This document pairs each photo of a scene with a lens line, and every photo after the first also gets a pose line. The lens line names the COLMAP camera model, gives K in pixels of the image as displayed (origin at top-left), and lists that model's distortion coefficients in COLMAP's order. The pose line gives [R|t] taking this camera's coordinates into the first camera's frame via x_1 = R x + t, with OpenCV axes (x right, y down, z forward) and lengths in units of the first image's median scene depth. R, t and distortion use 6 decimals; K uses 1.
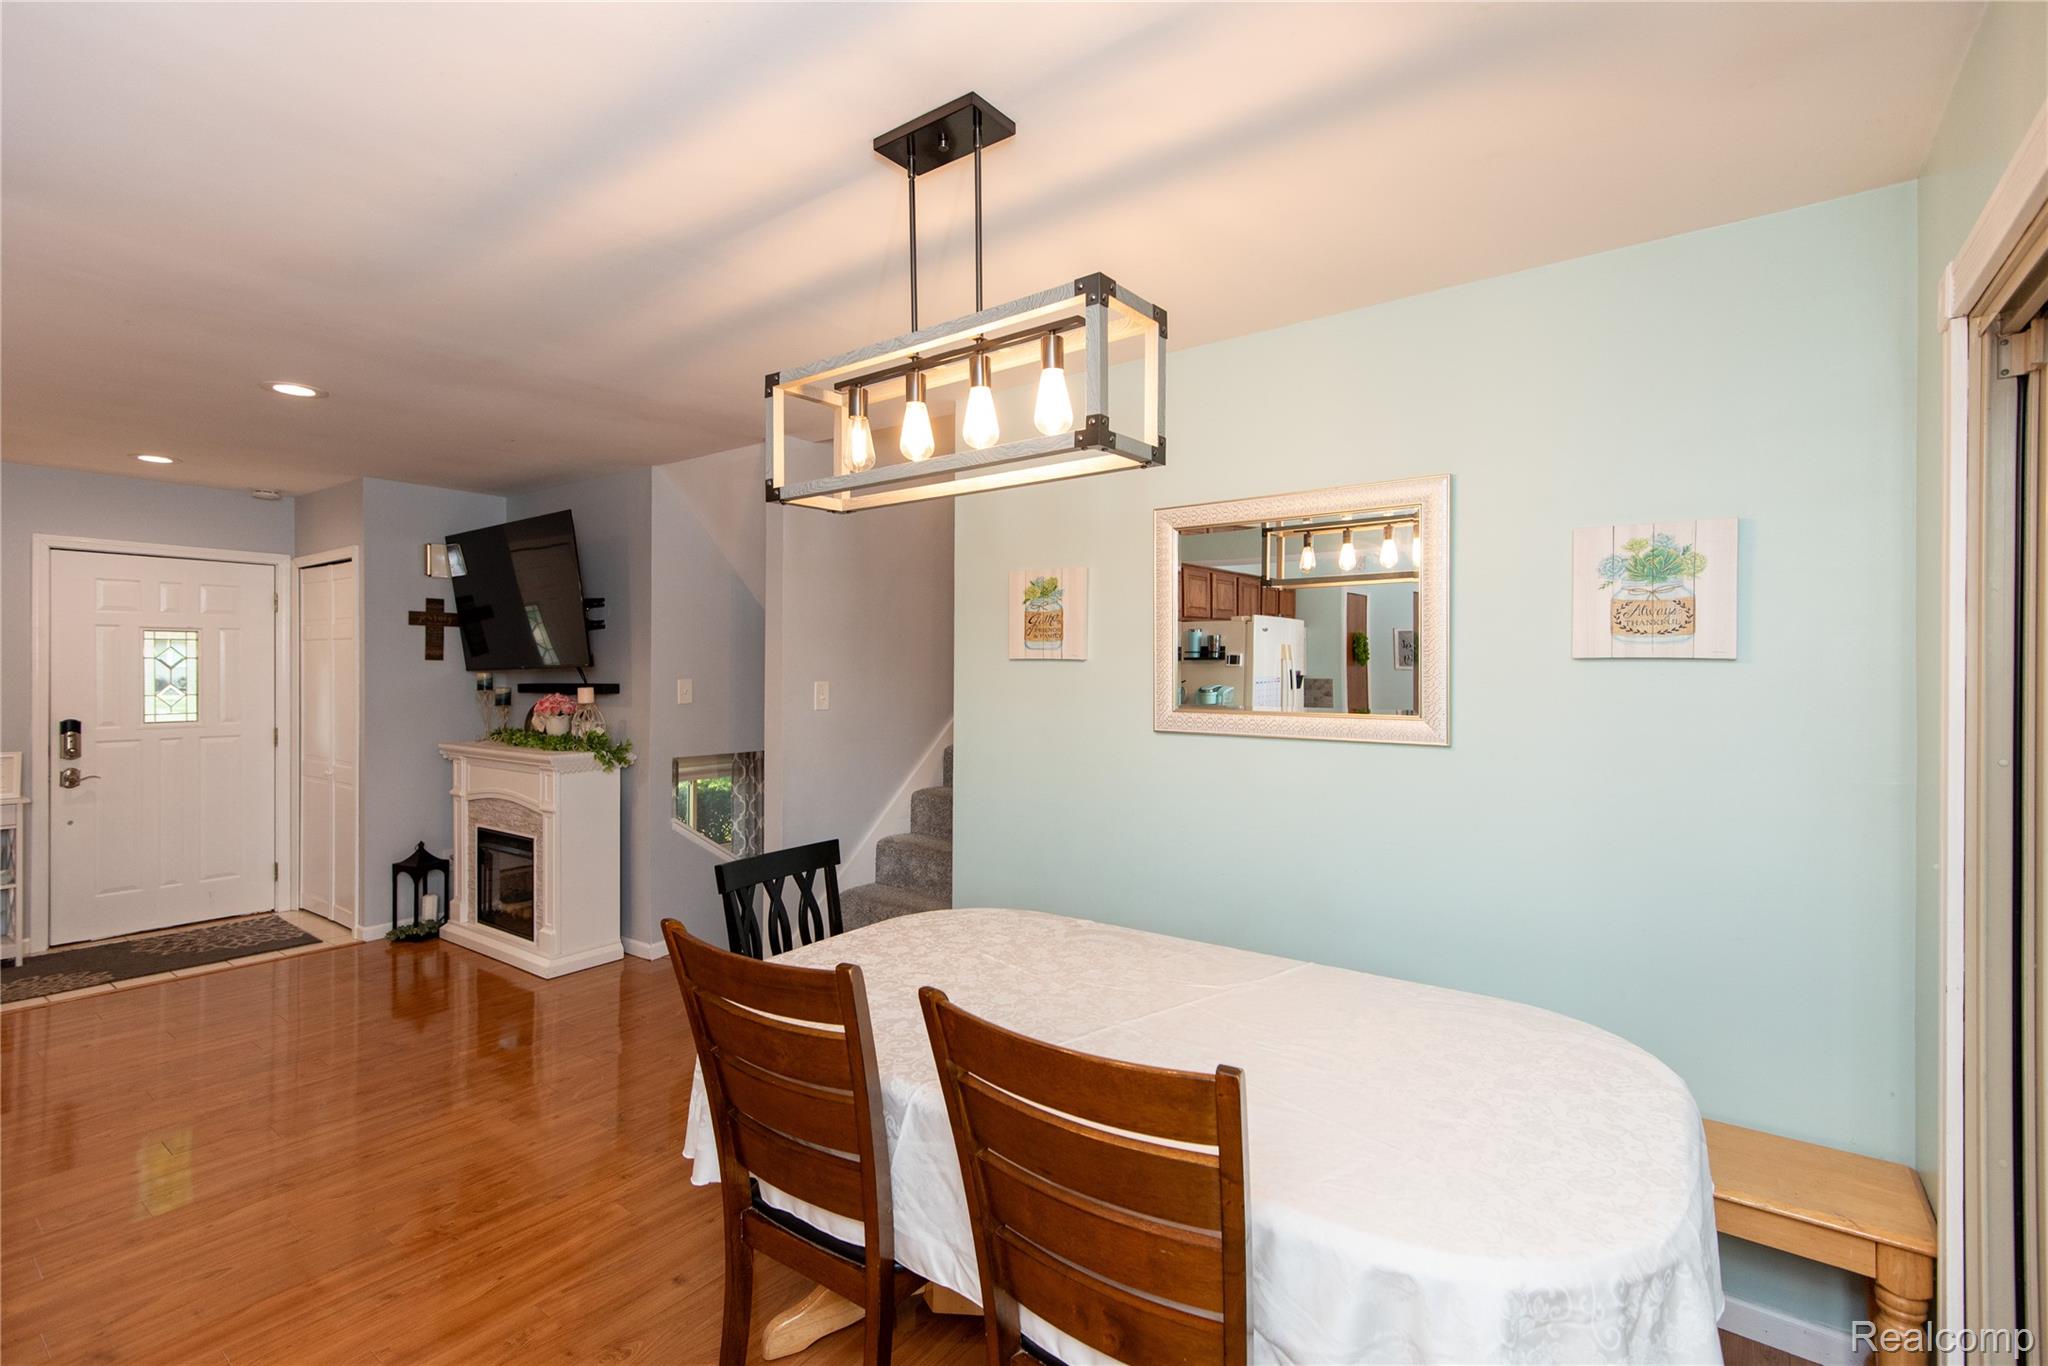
lens RADIAL K [[941.2, 0, 1027.3], [0, 941.2, 665.6], [0, 0, 1]] dist [0.029321, -0.008784]
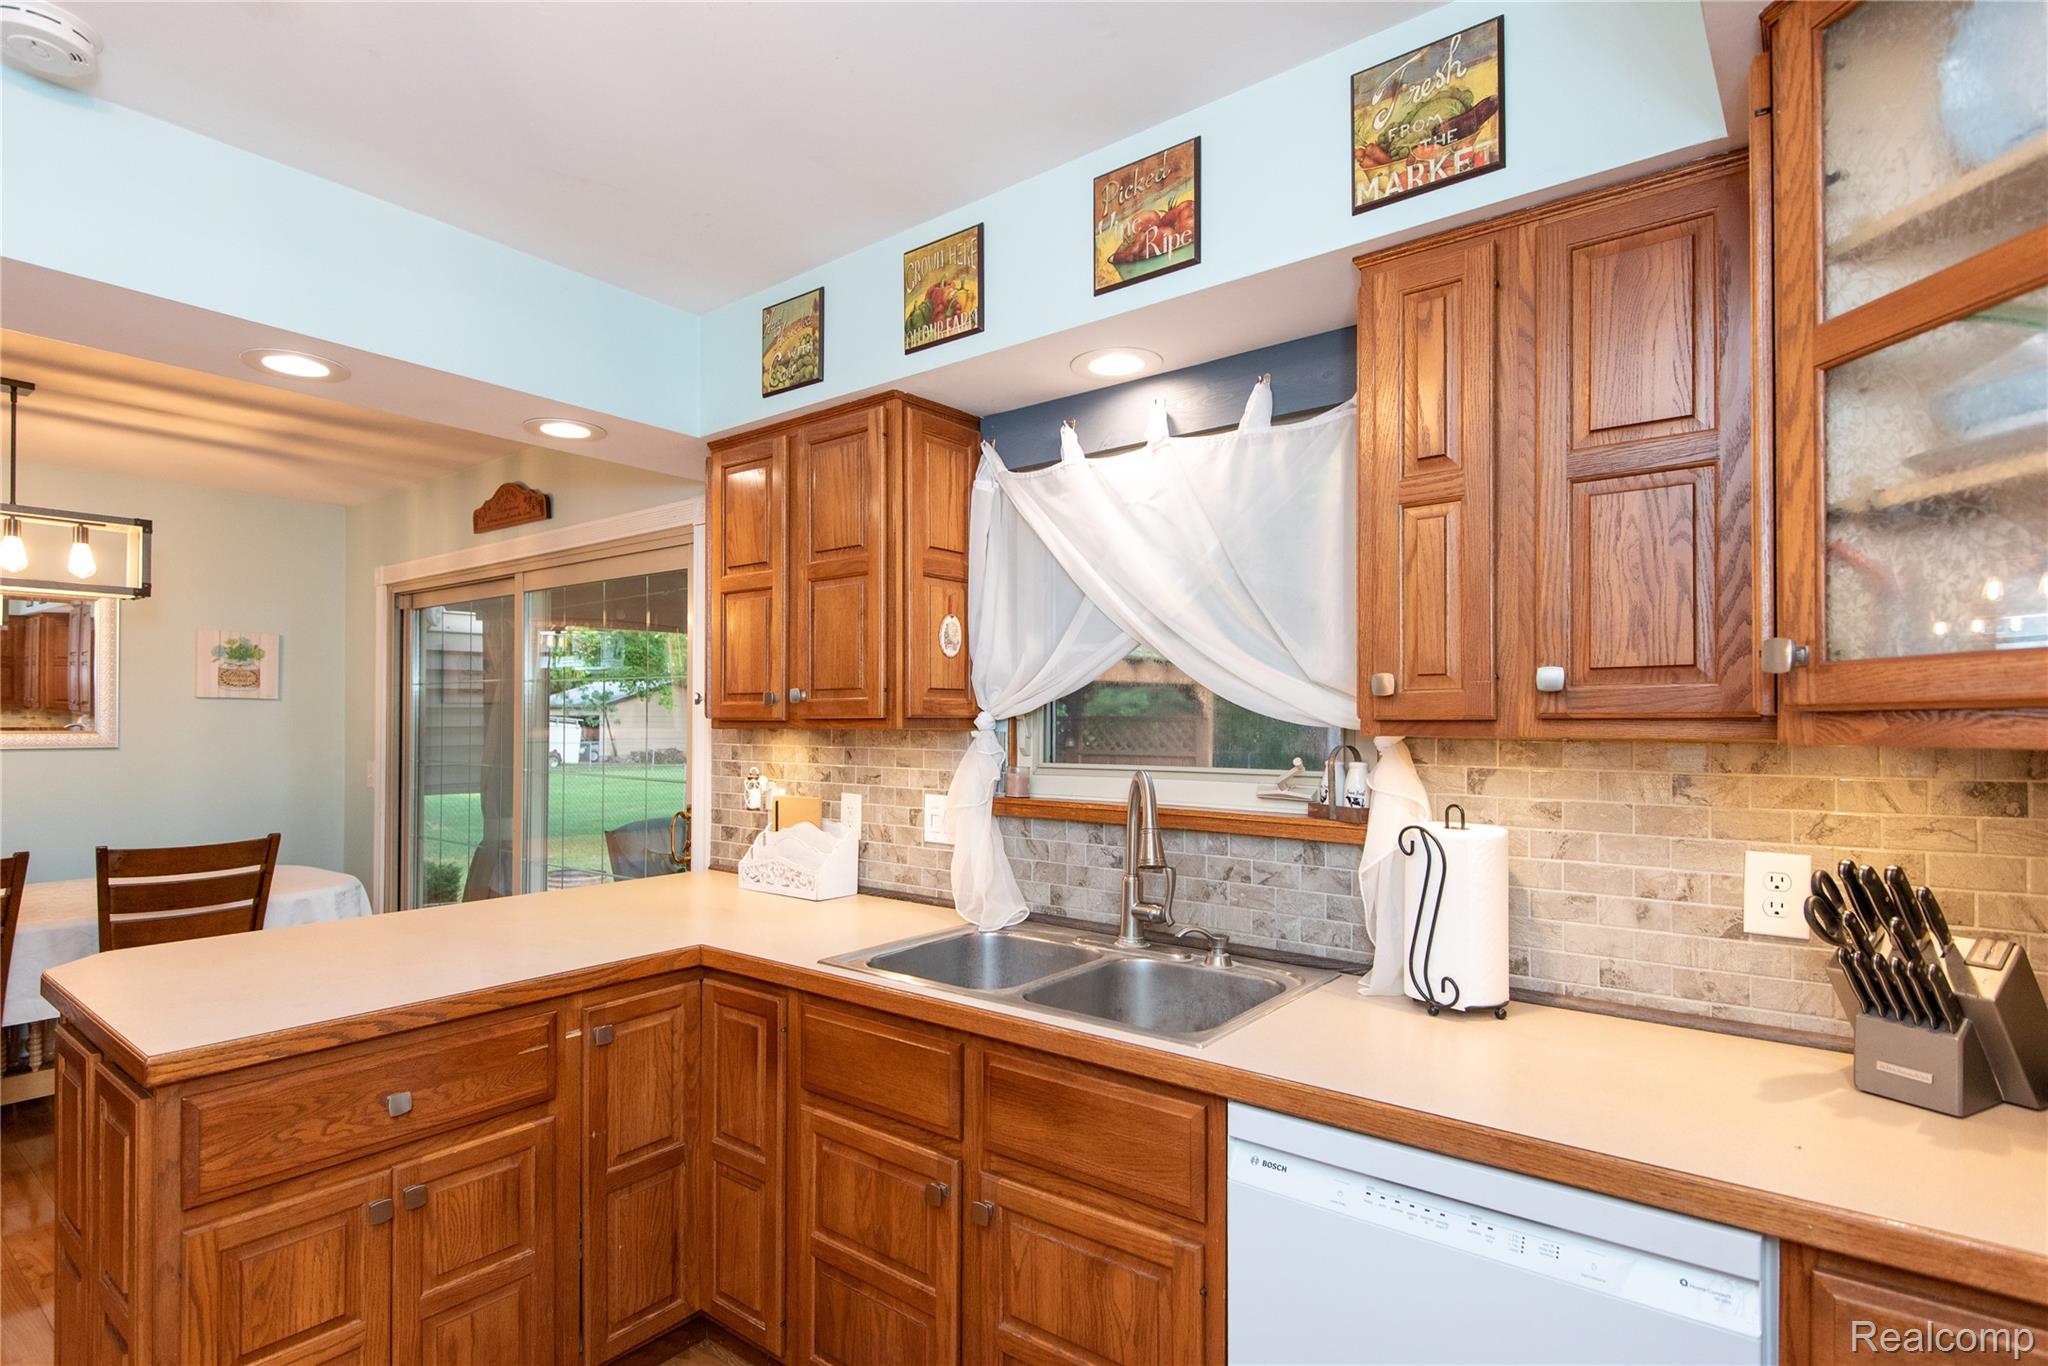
lens RADIAL K [[1001.1, 0, 1022.4], [0, 1001.1, 701.1], [0, 0, 1]] dist [-0.000619, -0.000054]
pose [[0.006469, 0.014988, 0.999867, -1.463763], [-0.002883, 0.999884, -0.014970, 0.025309], [-0.999975, -0.002786, 0.006511, -0.682991]]
